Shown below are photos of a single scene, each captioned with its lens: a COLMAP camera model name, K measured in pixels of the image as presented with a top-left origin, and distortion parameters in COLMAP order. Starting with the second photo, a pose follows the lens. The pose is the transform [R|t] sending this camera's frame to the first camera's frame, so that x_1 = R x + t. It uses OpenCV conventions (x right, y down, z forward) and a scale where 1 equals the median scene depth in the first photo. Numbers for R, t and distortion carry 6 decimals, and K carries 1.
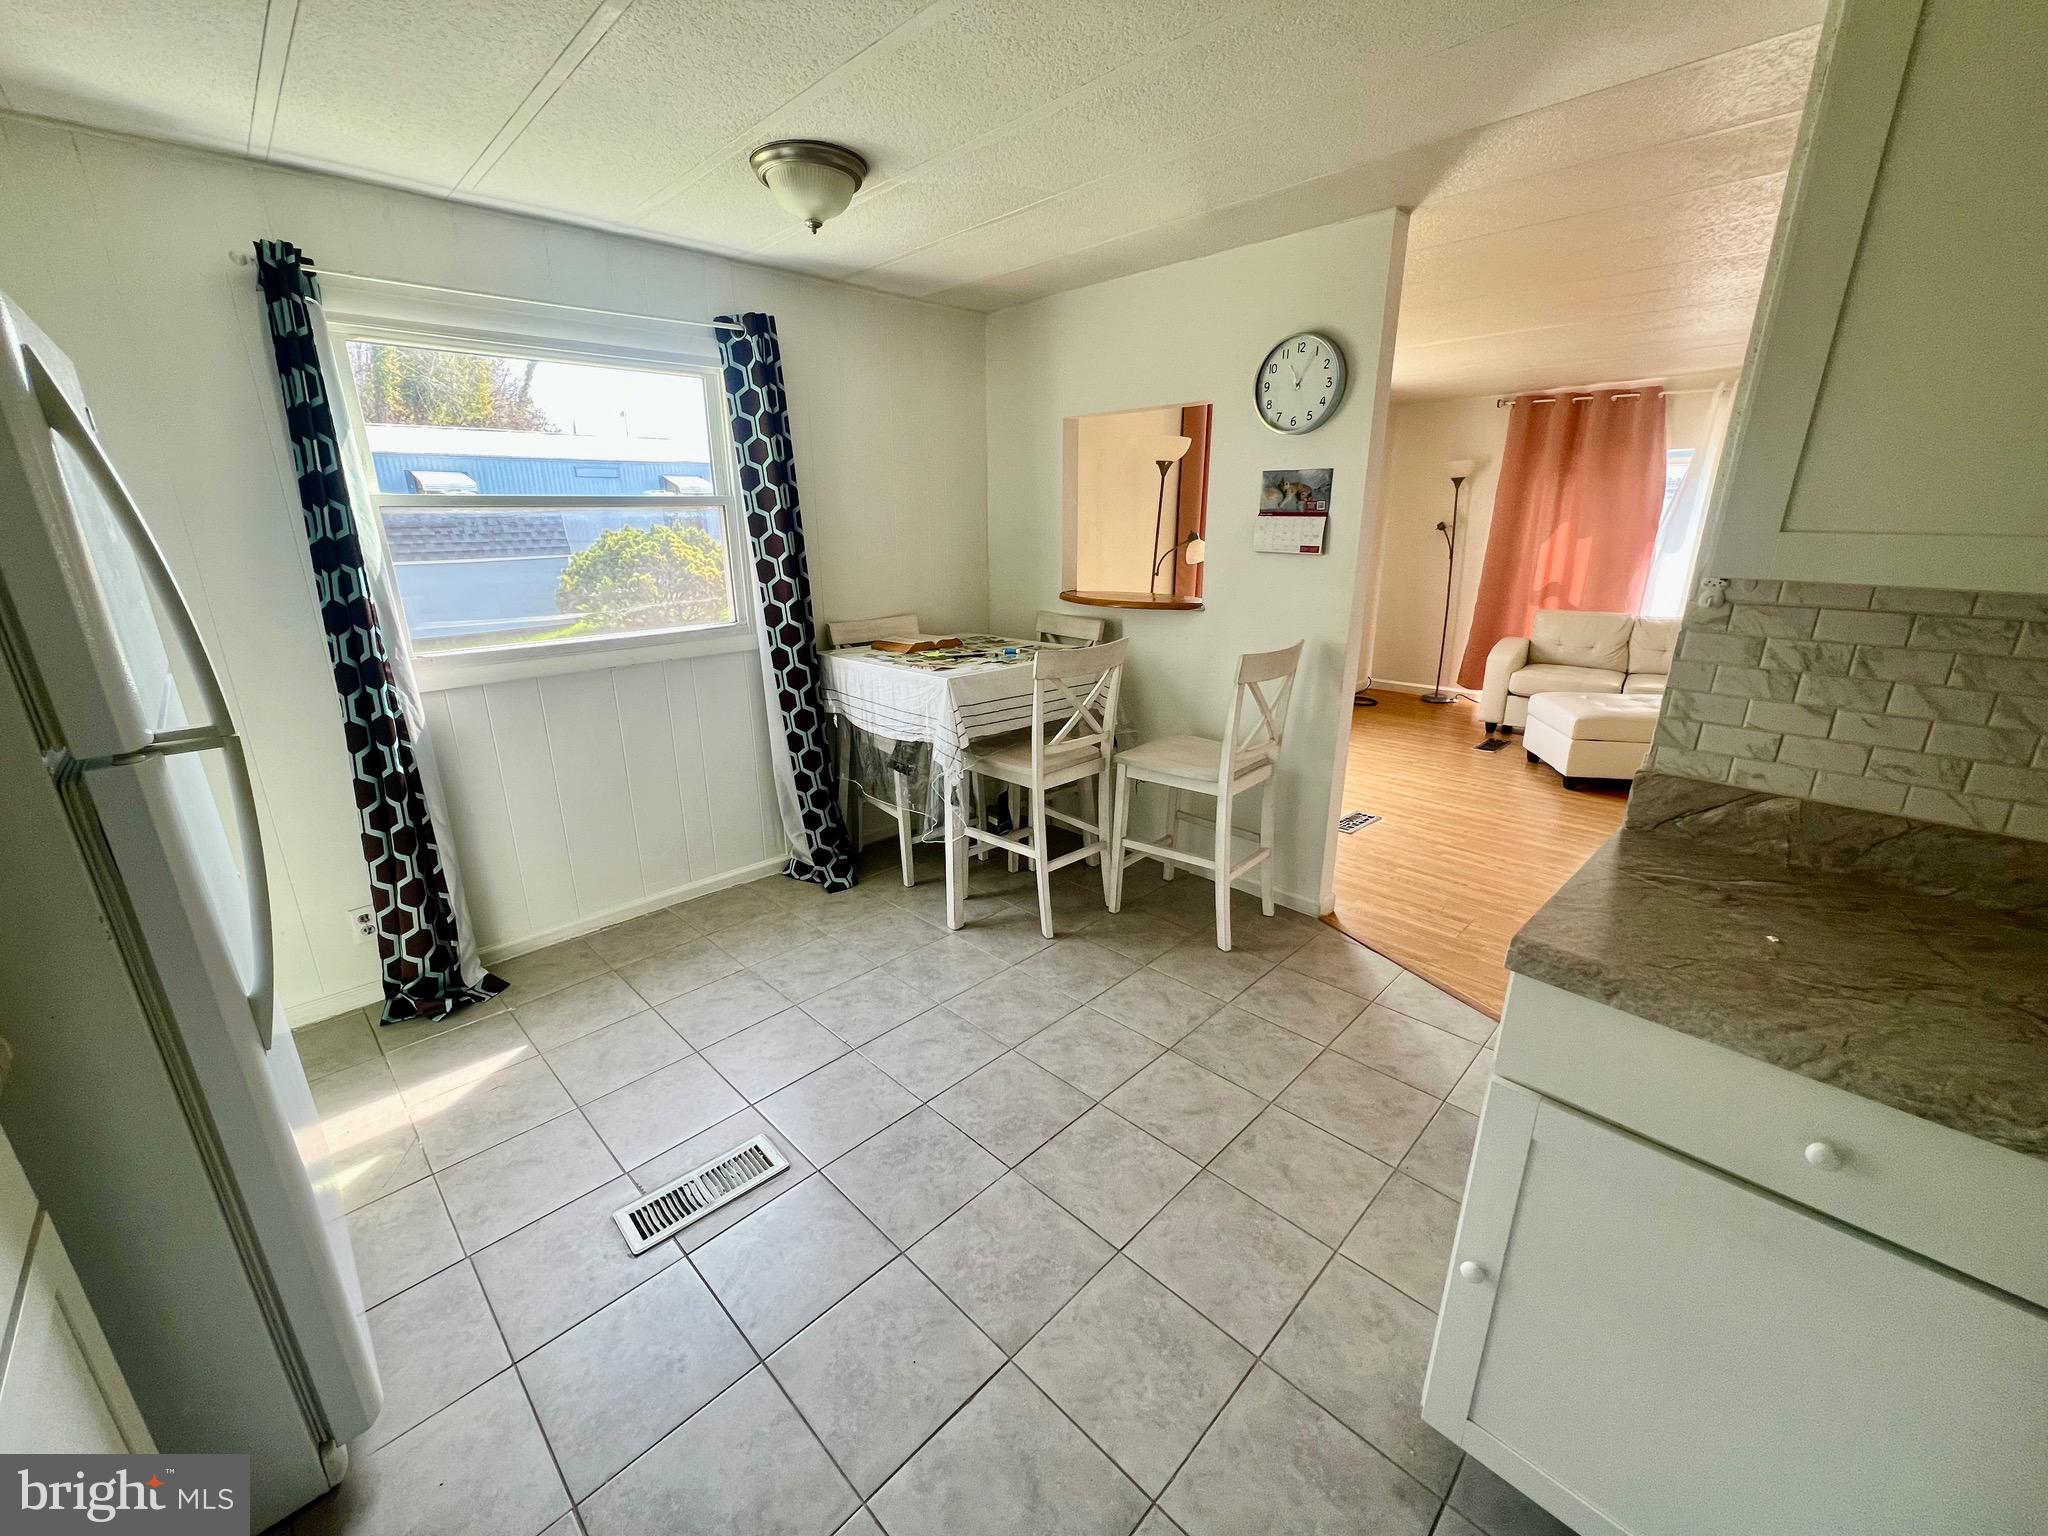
lens RADIAL K [[819.9, 0, 1019.8], [0, 819.9, 767.1], [0, 0, 1]] dist [0.001318, 0.000064]
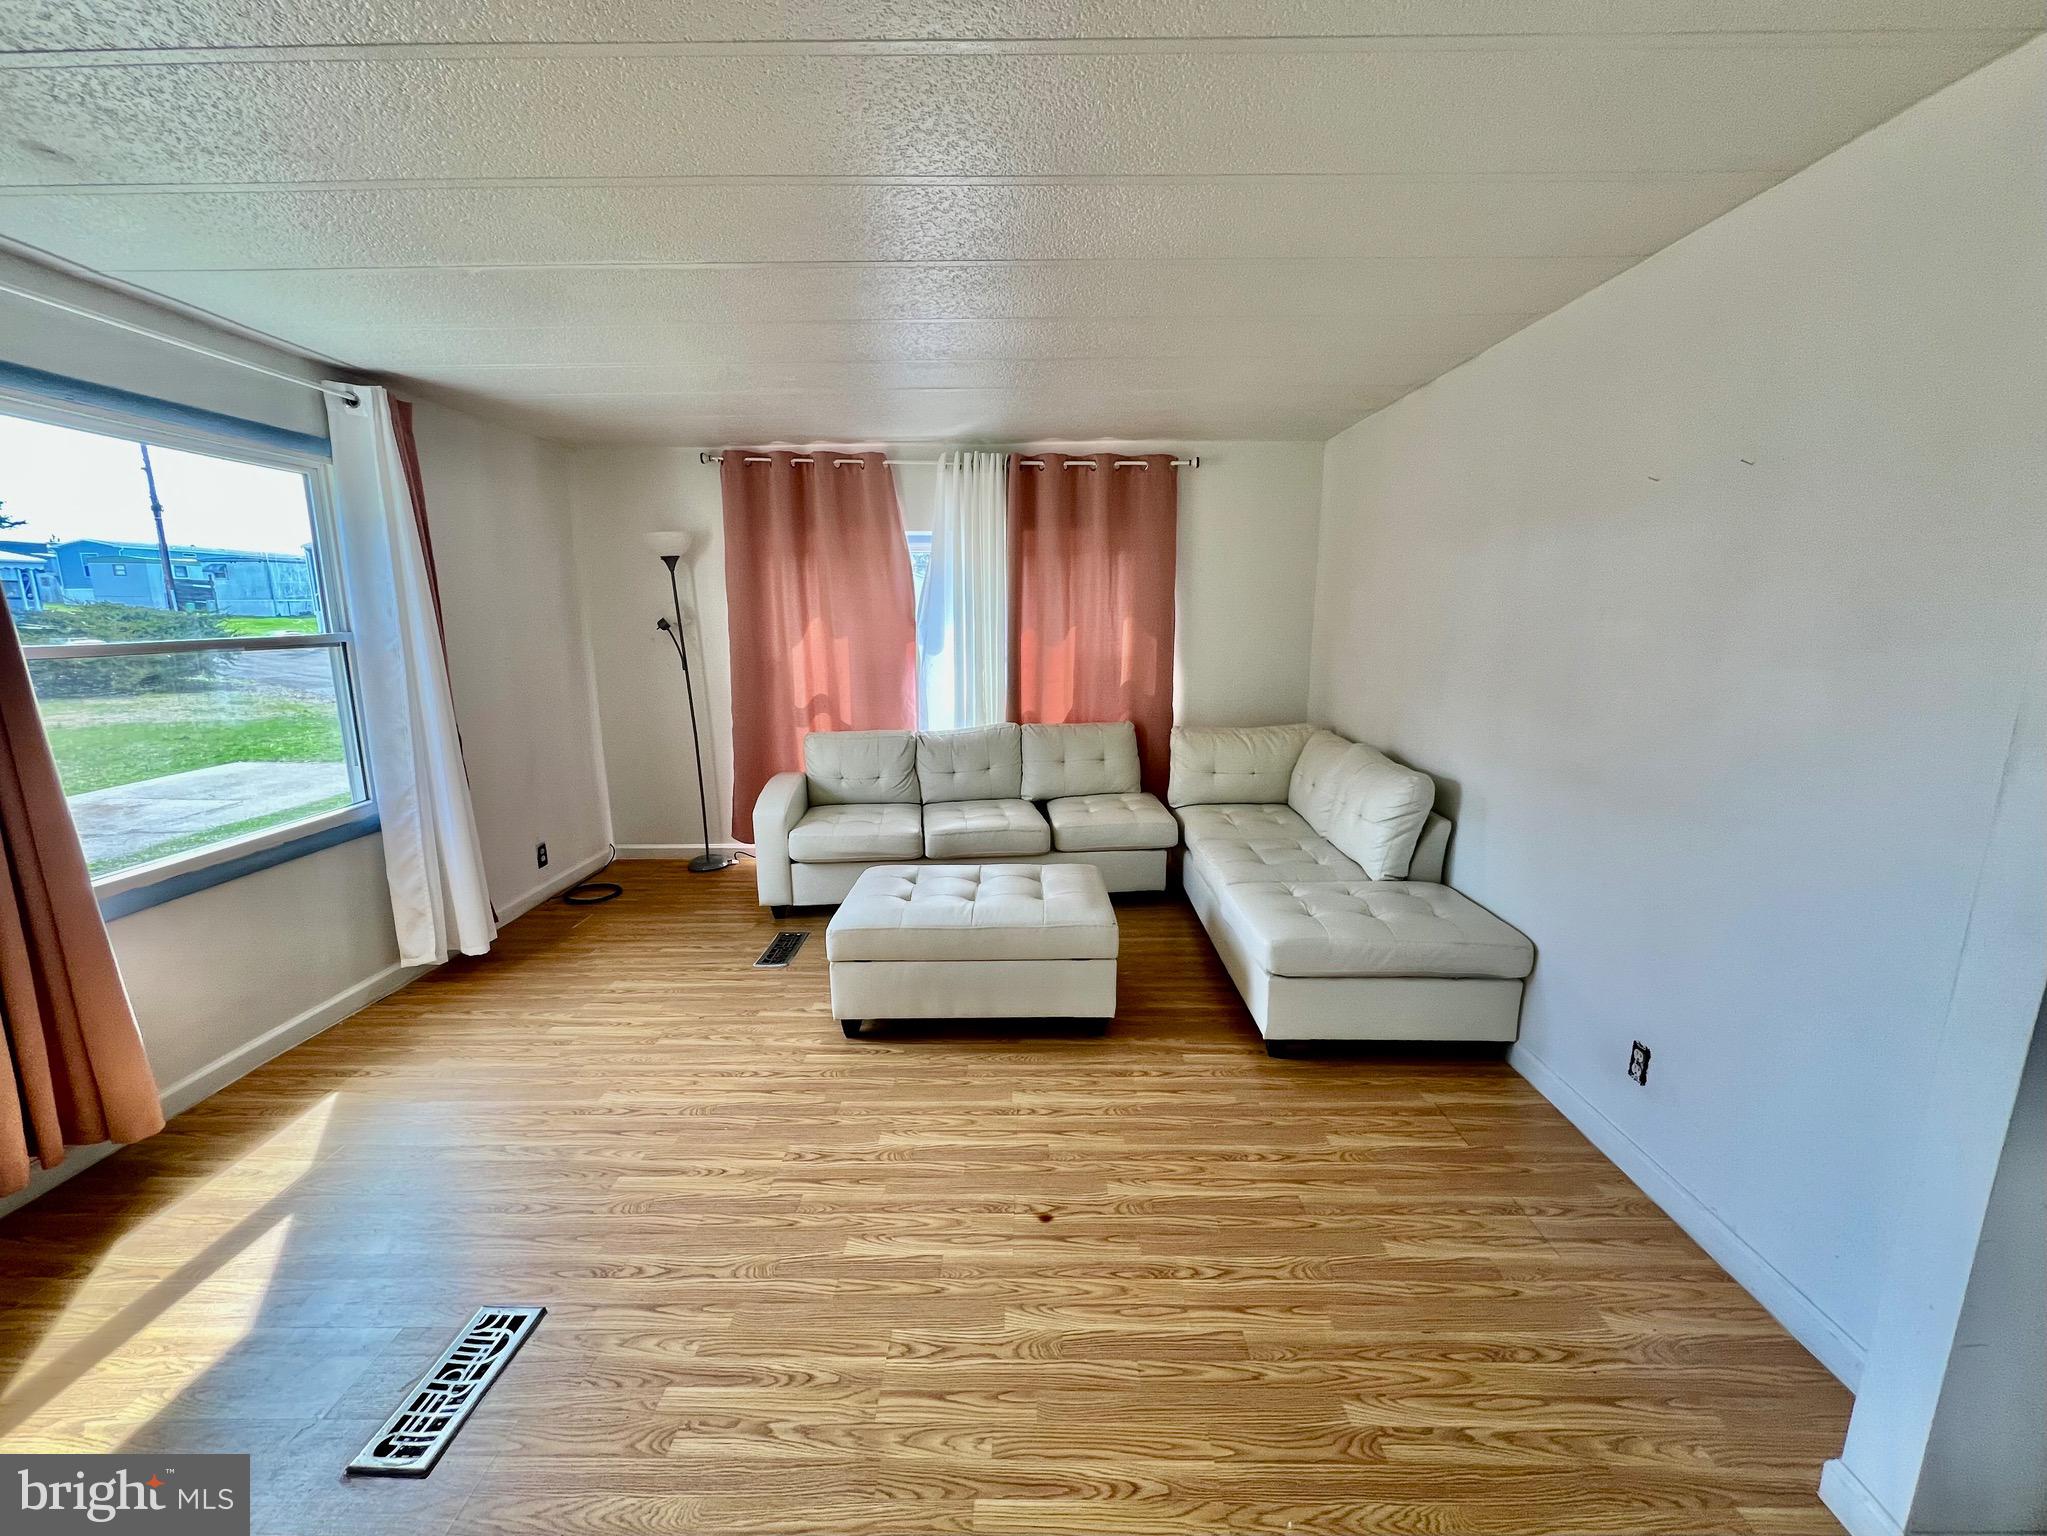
lens RADIAL K [[819.5, 0, 1018.9], [0, 819.5, 767.1], [0, 0, 1]] dist [0.001318, 0.000064]
pose [[0.709070, -0.131009, 0.692861, 0.257288], [0.206570, 0.978074, -0.026464, -0.105840], [-0.674202, 0.161889, 0.720586, 0.352854]]
